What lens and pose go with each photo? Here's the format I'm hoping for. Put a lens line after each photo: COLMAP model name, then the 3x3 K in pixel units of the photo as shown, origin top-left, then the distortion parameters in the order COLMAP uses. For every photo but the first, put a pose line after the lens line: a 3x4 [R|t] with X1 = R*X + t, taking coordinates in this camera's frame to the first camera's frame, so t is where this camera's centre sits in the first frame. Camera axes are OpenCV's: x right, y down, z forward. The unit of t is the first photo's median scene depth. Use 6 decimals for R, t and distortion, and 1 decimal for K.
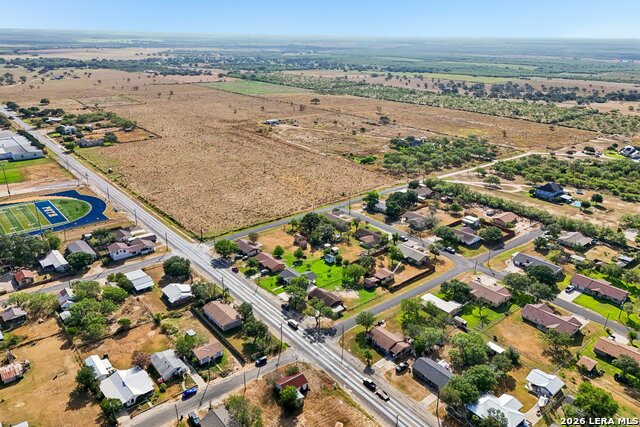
lens RADIAL K [[471.3, 0, 320.0], [0, 471.3, 213.5], [0, 0, 1]] dist [0.086556, -0.086440]
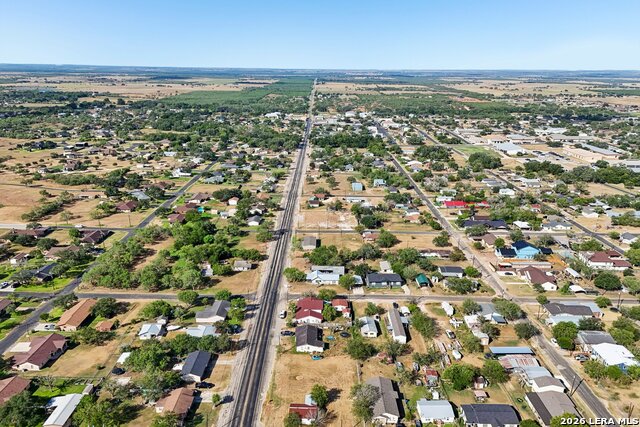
lens RADIAL K [[471.3, 0, 320.0], [0, 471.3, 213.5], [0, 0, 1]] dist [0.086556, -0.086440]
pose [[-0.773437, -0.205065, 0.599786, -0.565381], [0.204486, 0.814917, 0.542306, -0.488618], [-0.599983, 0.542088, -0.588354, 1.254391]]
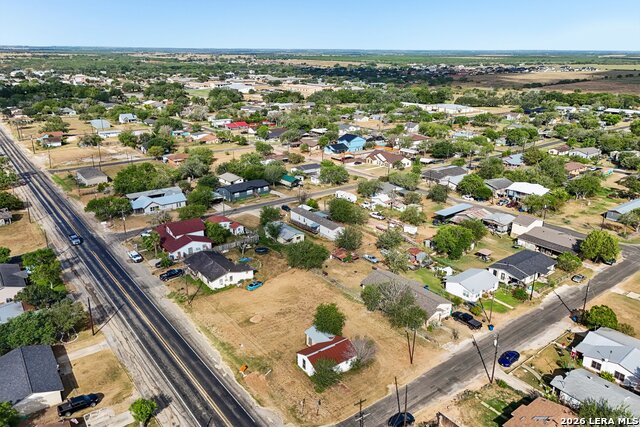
lens RADIAL K [[471.3, 0, 320.0], [0, 471.3, 213.5], [0, 0, 1]] dist [0.086556, -0.086440]
pose [[-0.999297, -0.026969, 0.026036, -0.057864], [-0.004194, 0.770627, 0.637273, -0.099098], [-0.037251, 0.636716, -0.770198, 1.222674]]
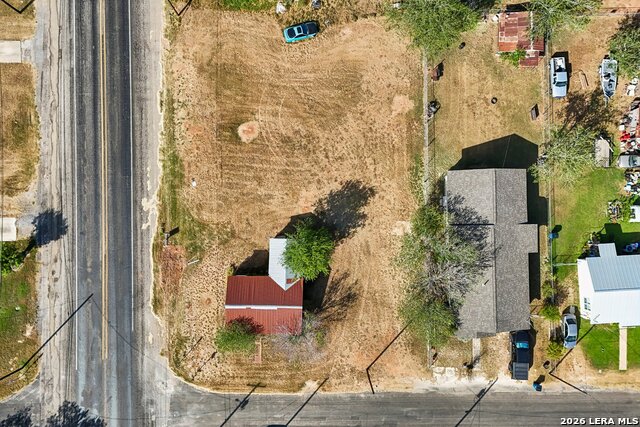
lens RADIAL K [[471.3, 0, 320.0], [0, 471.3, 213.5], [0, 0, 1]] dist [0.086556, -0.086440]
pose [[-0.780753, -0.624586, -0.017801, -0.040517], [0.194583, -0.270110, 0.942962, 0.037826], [-0.593770, 0.732757, 0.332423, 0.749840]]
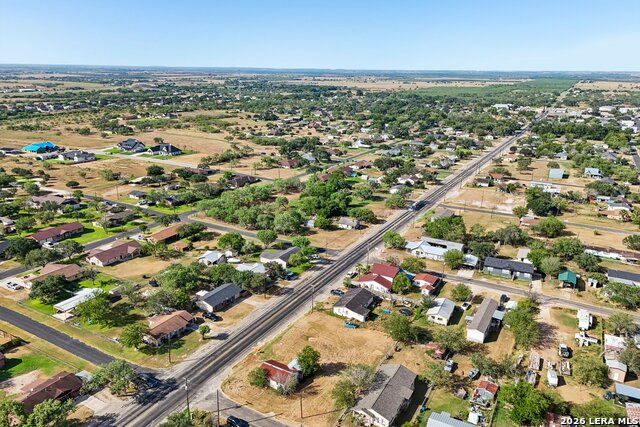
lens RADIAL K [[471.3, 0, 320.0], [0, 471.3, 213.5], [0, 0, 1]] dist [0.086556, -0.086440]
pose [[-0.366693, -0.287498, 0.884805, -0.647550], [0.310309, 0.858796, 0.407649, -0.149132], [-0.877066, 0.424045, -0.225702, 0.937950]]
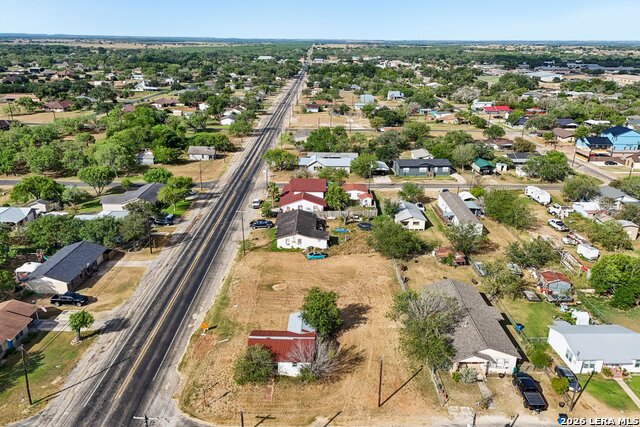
lens RADIAL K [[471.3, 0, 320.0], [0, 471.3, 213.5], [0, 0, 1]] dist [0.086556, -0.086440]
pose [[-0.774845, -0.235165, 0.586781, -0.282086], [0.203553, 0.785976, 0.583788, 0.026406], [-0.598482, 0.571786, -0.561141, 1.069899]]
